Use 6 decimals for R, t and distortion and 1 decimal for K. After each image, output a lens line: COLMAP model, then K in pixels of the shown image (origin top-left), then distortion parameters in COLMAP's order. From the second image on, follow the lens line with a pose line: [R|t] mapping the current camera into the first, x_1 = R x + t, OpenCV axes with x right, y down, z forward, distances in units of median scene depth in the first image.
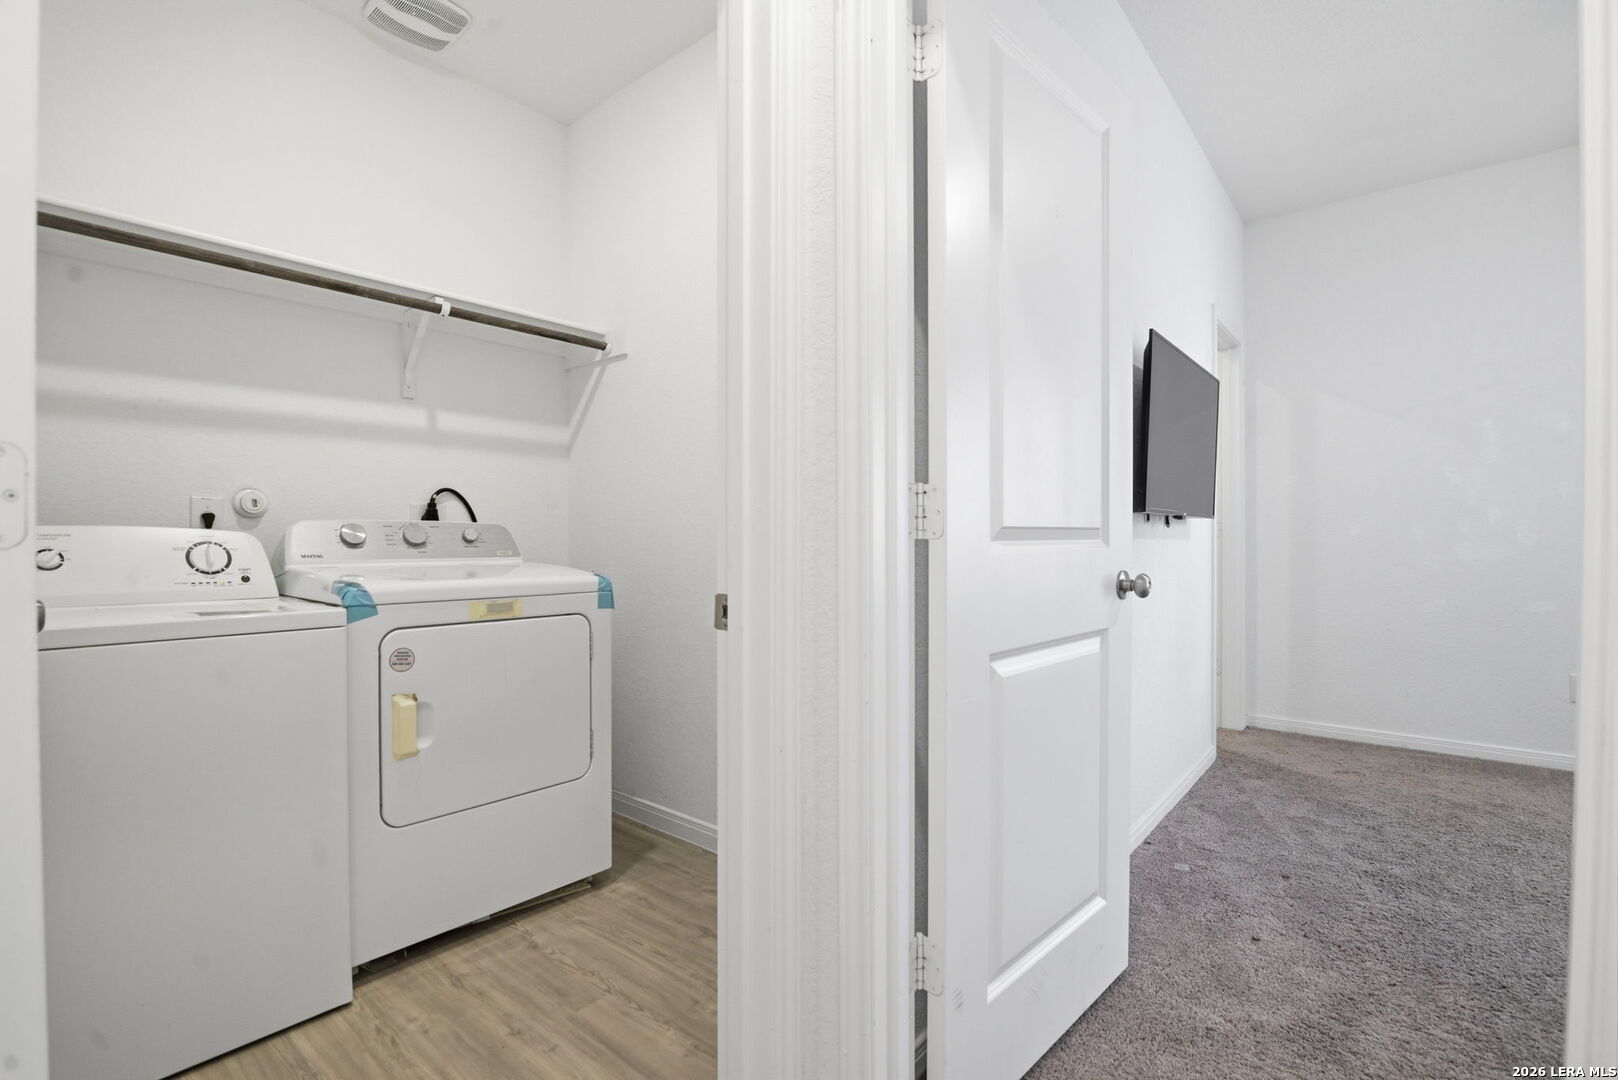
lens RADIAL K [[747.2, 0, 808.5], [0, 747.2, 554.0], [0, 0, 1]] dist [-0.005239, -0.001837]
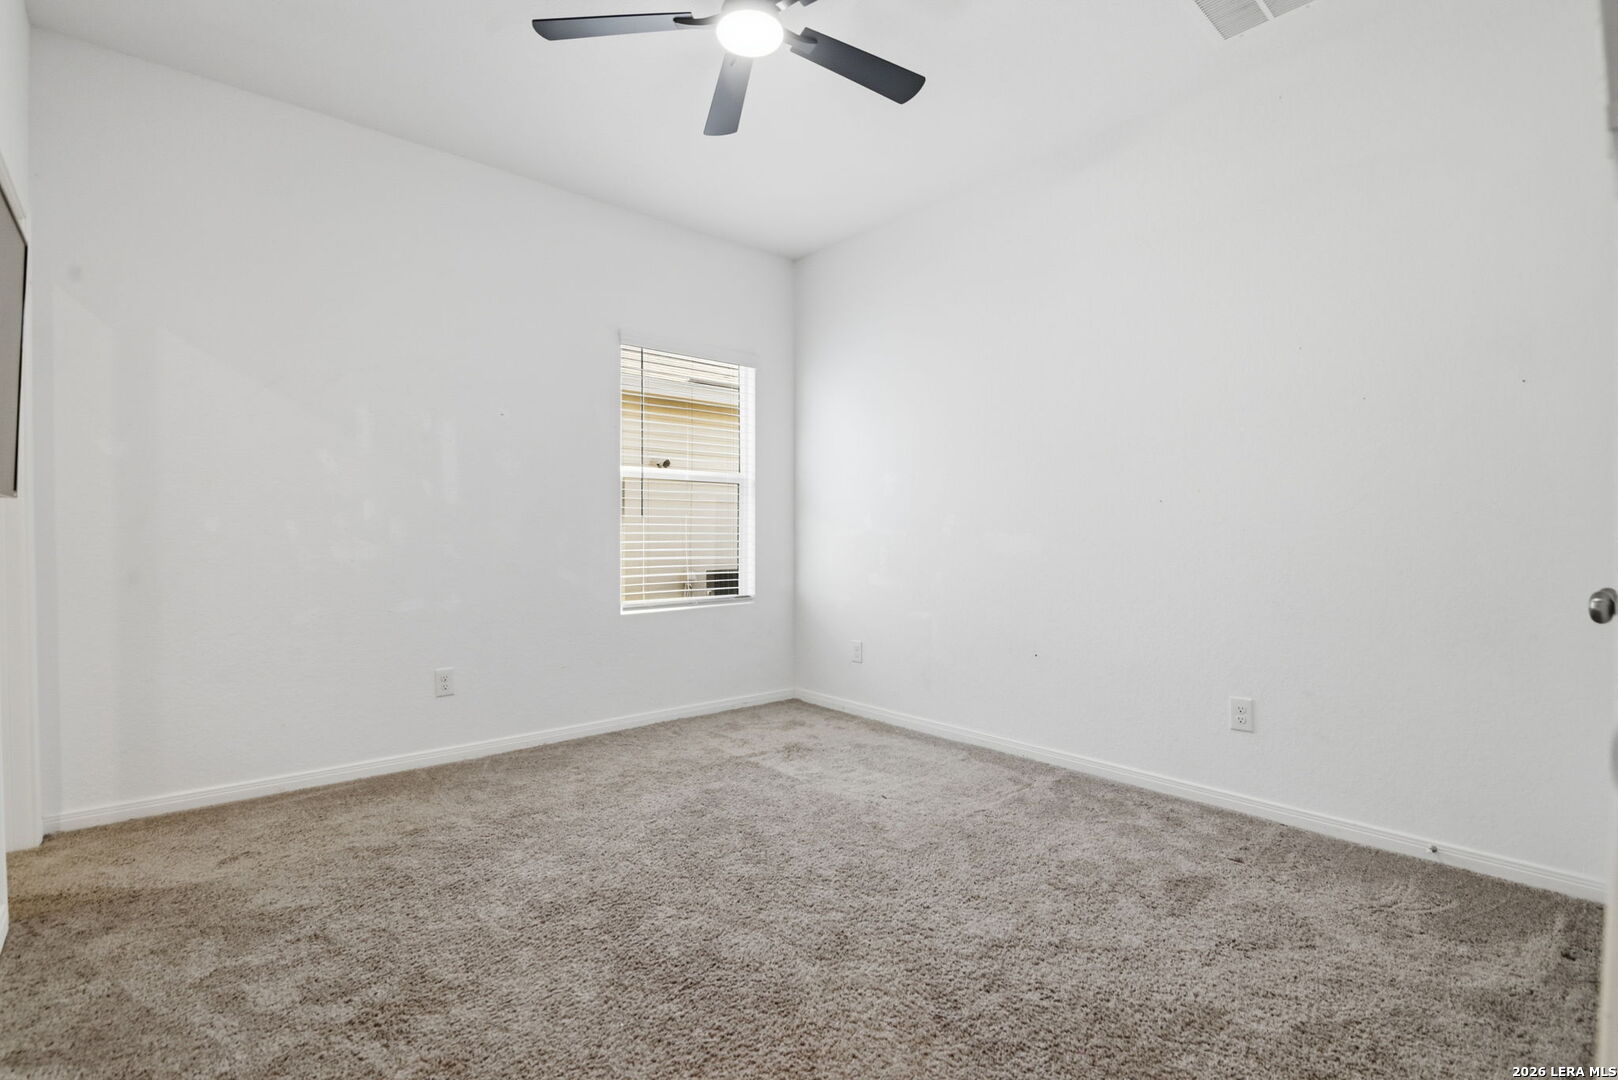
lens RADIAL K [[747.2, 0, 808.5], [0, 747.2, 554.0], [0, 0, 1]] dist [-0.005239, -0.001837]
pose [[0.162055, -0.020003, 0.986579, 0.115819], [0.014380, 0.999736, 0.017908, -0.009177], [-0.986677, 0.011285, 0.162300, 0.362648]]
